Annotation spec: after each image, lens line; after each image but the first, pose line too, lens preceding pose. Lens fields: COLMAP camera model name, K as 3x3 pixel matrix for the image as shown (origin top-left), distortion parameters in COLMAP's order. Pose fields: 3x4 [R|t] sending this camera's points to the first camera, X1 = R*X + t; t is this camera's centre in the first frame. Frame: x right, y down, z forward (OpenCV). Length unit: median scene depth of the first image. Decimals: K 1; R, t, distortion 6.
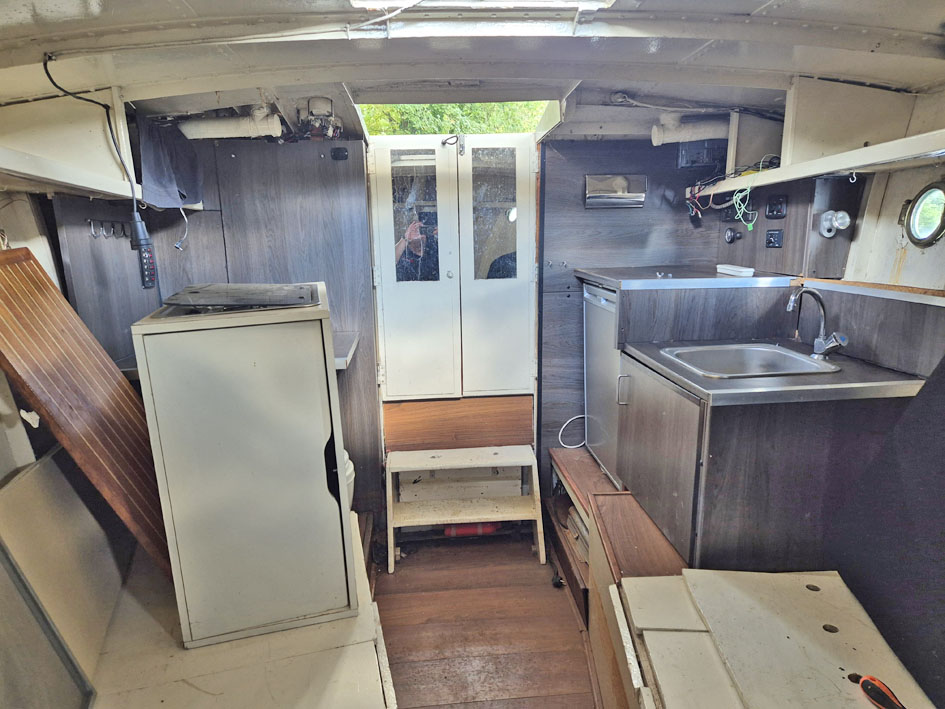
lens RADIAL K [[631.3, 0, 472.5], [0, 631.3, 354.5], [0, 0, 1]] dist [0.066154, -0.059254]
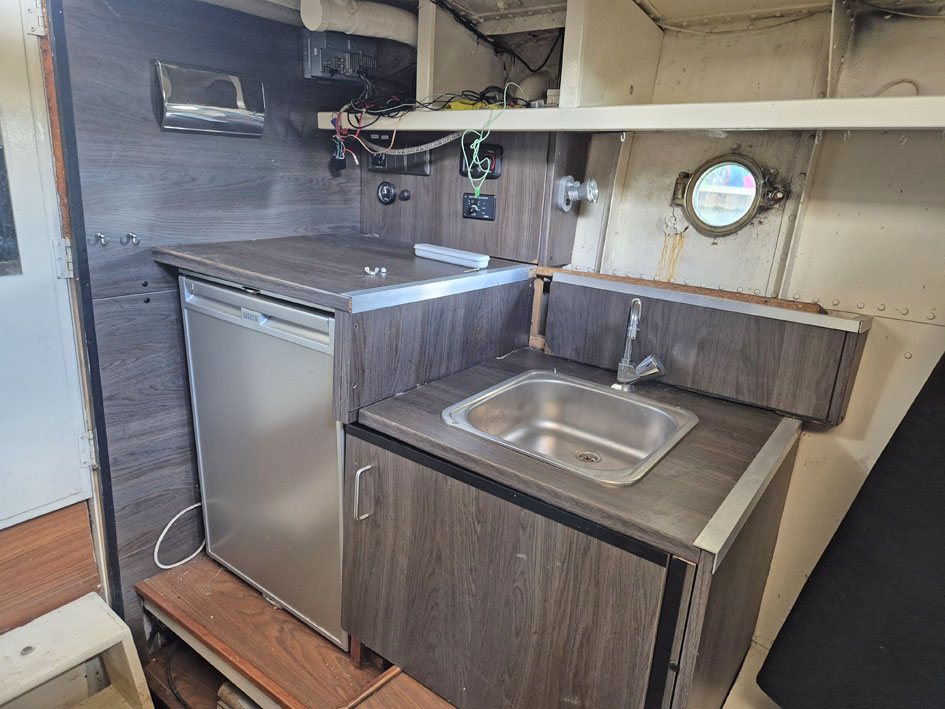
lens RADIAL K [[630.1, 0, 467.4], [0, 630.1, 340.0], [0, 0, 1]] dist [0.073598, -0.065945]
pose [[0.649798, -0.156613, 0.743797, -0.073556], [0.077169, 0.987080, 0.140421, -0.117954], [-0.756179, -0.033847, 0.653488, 0.477907]]
